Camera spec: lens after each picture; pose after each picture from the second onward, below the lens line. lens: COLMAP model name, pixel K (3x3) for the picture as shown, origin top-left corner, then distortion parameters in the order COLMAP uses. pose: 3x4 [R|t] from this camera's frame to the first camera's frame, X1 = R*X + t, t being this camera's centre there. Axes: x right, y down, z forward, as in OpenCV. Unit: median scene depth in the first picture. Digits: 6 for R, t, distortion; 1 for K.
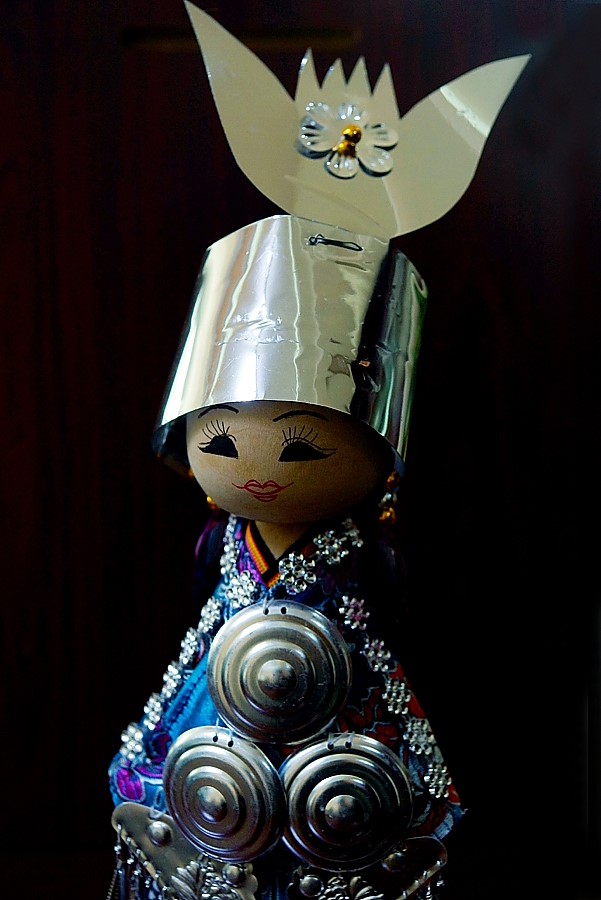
lens RADIAL K [[1121.9, 0, 298.9], [0, 1121.9, 451.5], [0, 0, 1]] dist [0.063473, 0.000000]
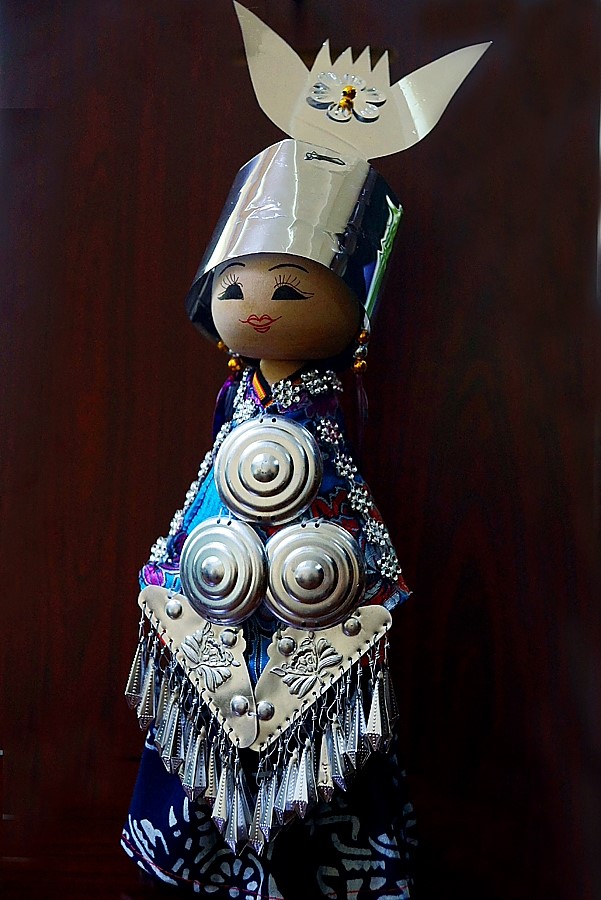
lens RADIAL K [[1575.3, 0, 301.3], [0, 1575.3, 449.2], [0, 0, 1]] dist [0.072630, 0.000000]
pose [[0.992192, 0.034467, -0.119863, 0.234796], [-0.056283, 0.981370, -0.183700, 0.496056], [0.111299, 0.189012, 0.975647, -0.783550]]
